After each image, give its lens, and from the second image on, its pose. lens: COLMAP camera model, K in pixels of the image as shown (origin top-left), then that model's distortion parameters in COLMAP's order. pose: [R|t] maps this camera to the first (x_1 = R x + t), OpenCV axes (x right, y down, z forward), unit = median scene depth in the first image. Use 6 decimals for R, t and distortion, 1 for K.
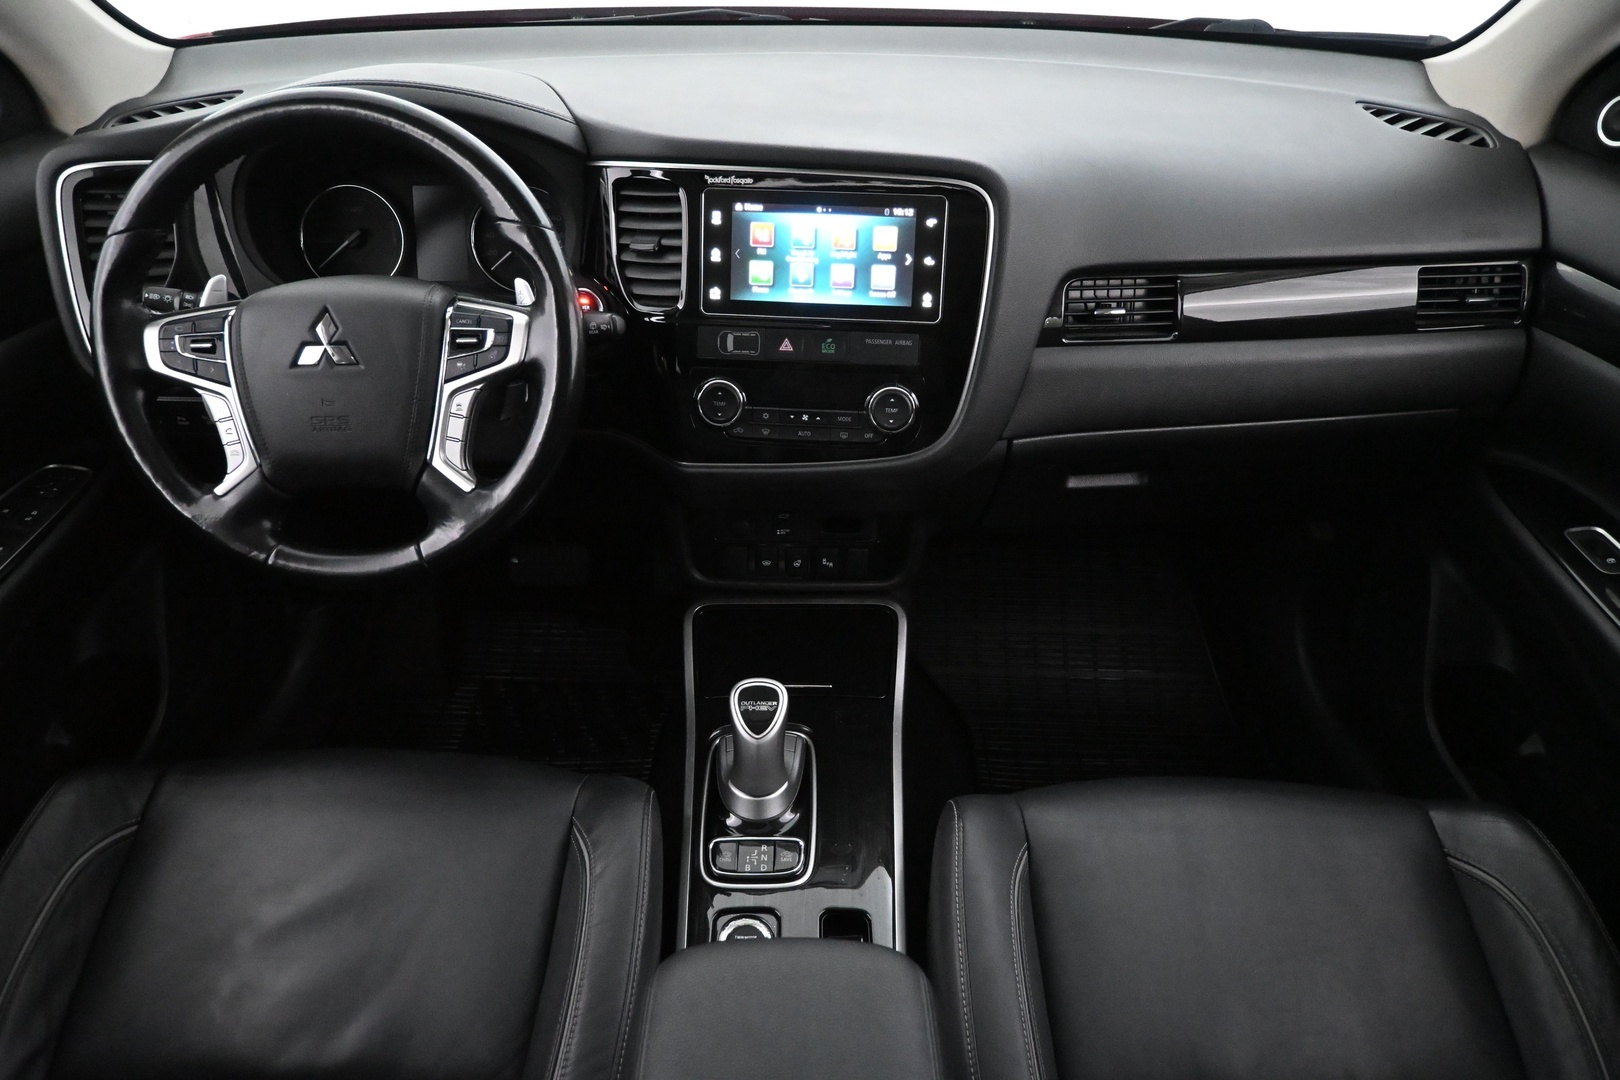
lens RADIAL K [[1088.9, 0, 806.5], [0, 1088.9, 542.2], [0, 0, 1]] dist [-0.004525, -0.001542]
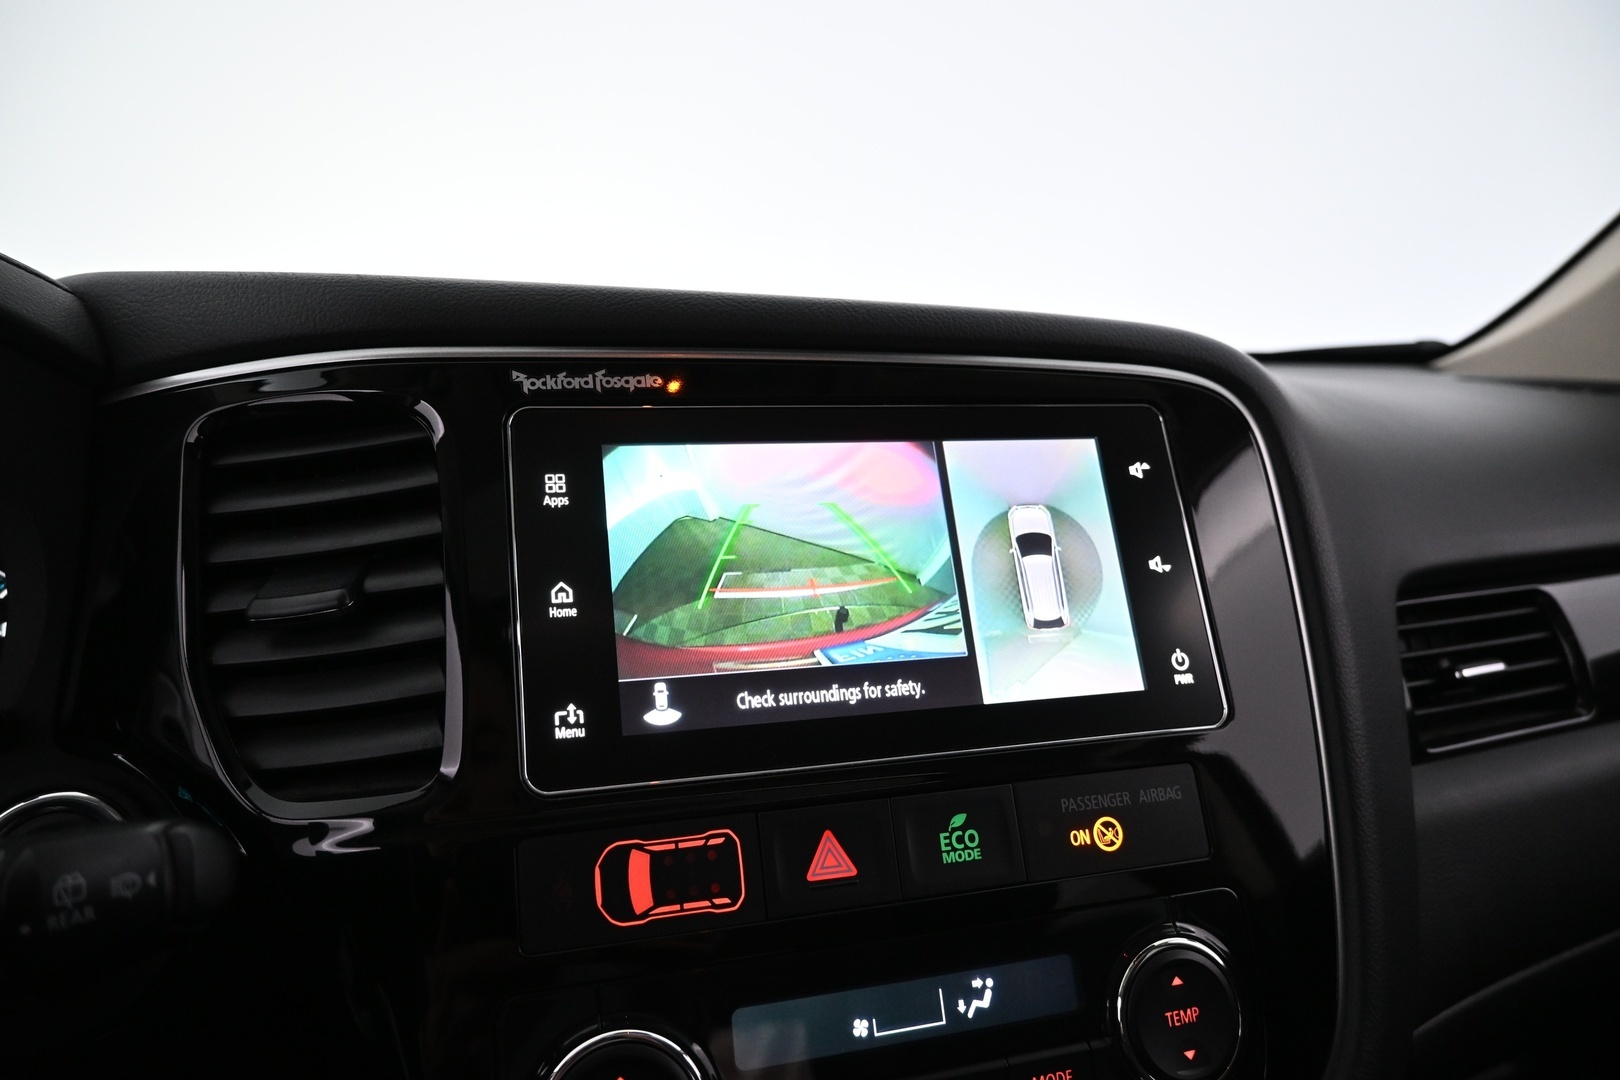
lens RADIAL K [[1088.9, 0, 803.2], [0, 1088.9, 536.5], [0, 0, 1]] dist [-0.004525, -0.001542]
pose [[0.934344, -0.051453, 0.352638, -0.128694], [0.219564, 0.862522, -0.455903, -0.124934], [-0.280700, 0.503397, 0.817190, 0.727424]]
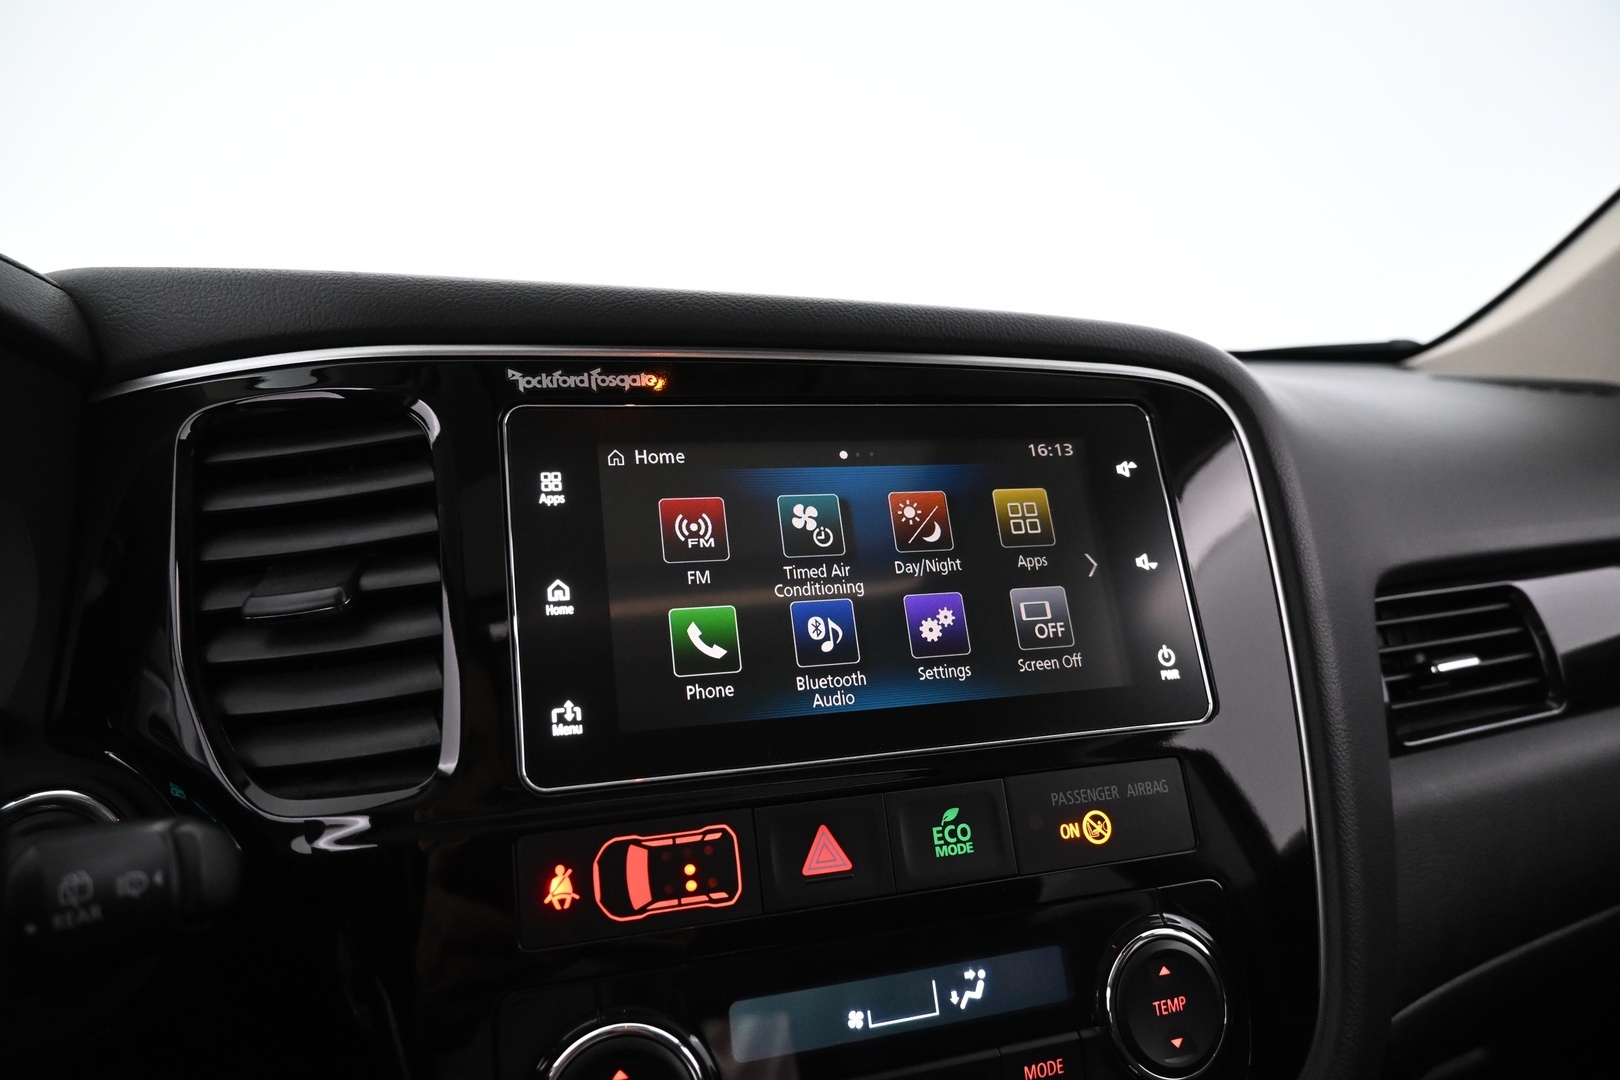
lens RADIAL K [[1088.9, 0, 802.5], [0, 1088.9, 536.3], [0, 0, 1]] dist [-0.004525, -0.001542]
pose [[0.926353, -0.052649, 0.372959, -0.135149], [0.229053, 0.864793, -0.446842, -0.125707], [-0.299006, 0.499361, 0.813163, 0.725986]]
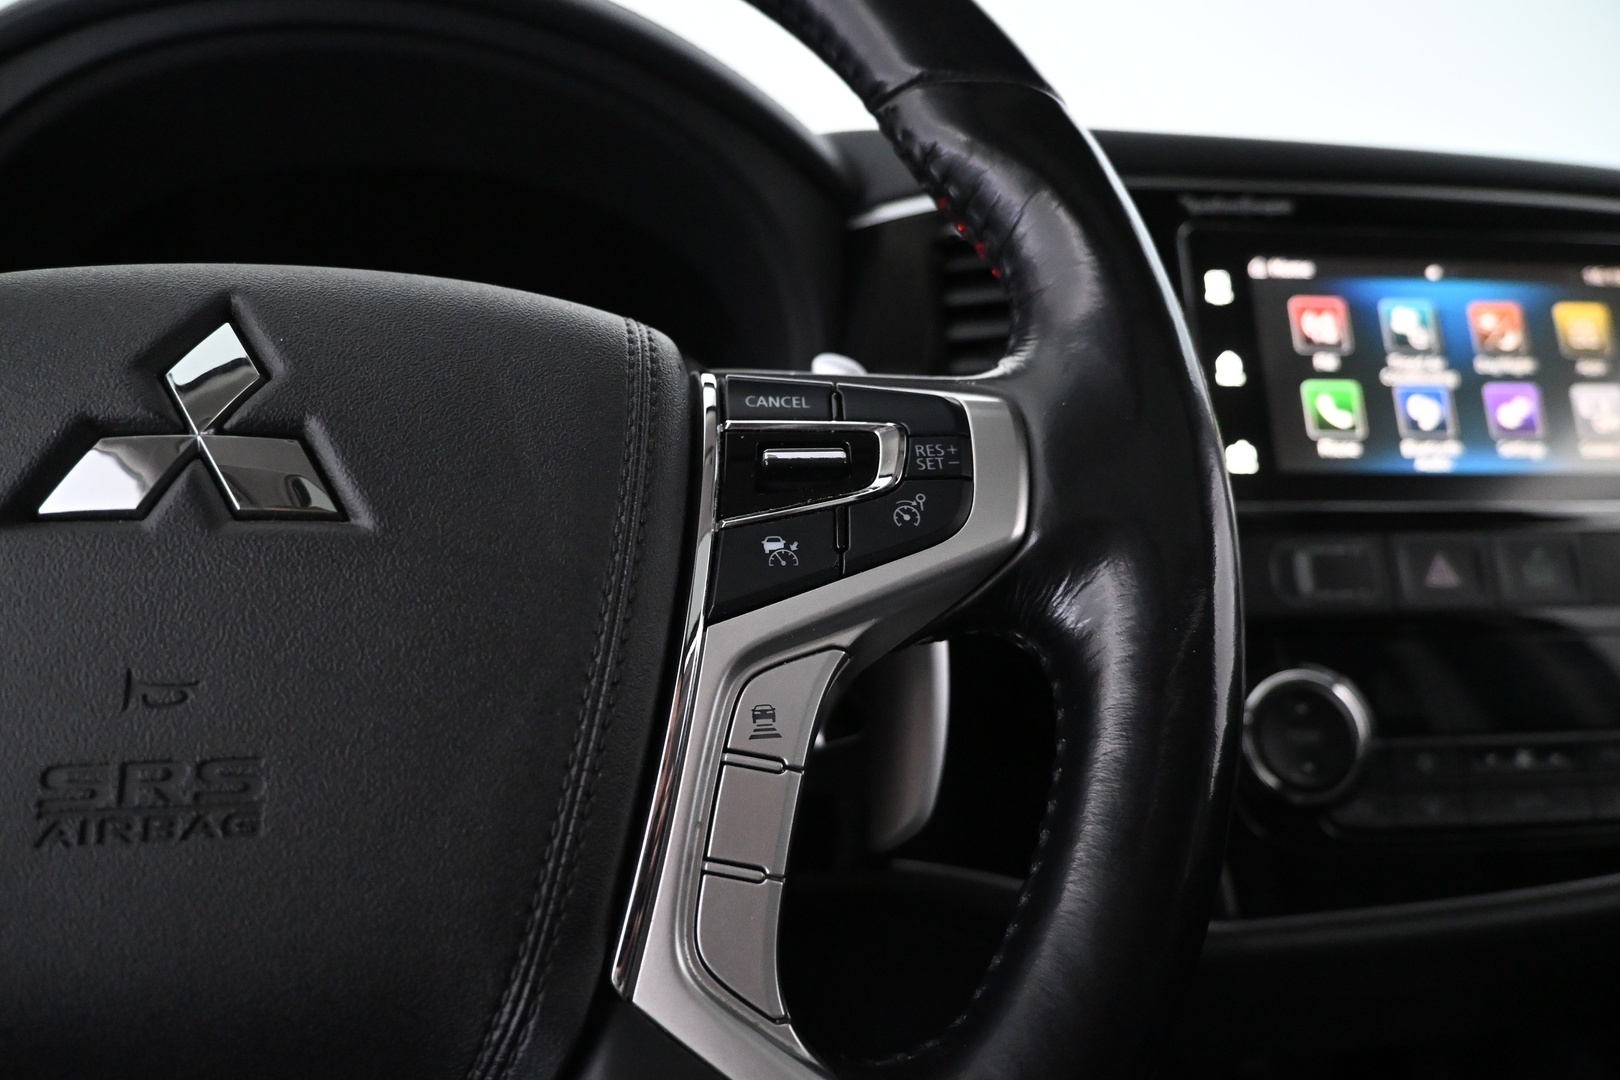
lens RADIAL K [[1088.9, 0, 811.6], [0, 1088.9, 490.1], [0, 0, 1]] dist [-0.004525, -0.001542]
pose [[0.980646, -0.018540, 0.194908, -0.320527], [0.106363, 0.886242, -0.450846, -0.056713], [-0.164377, 0.462851, 0.871062, 0.698763]]
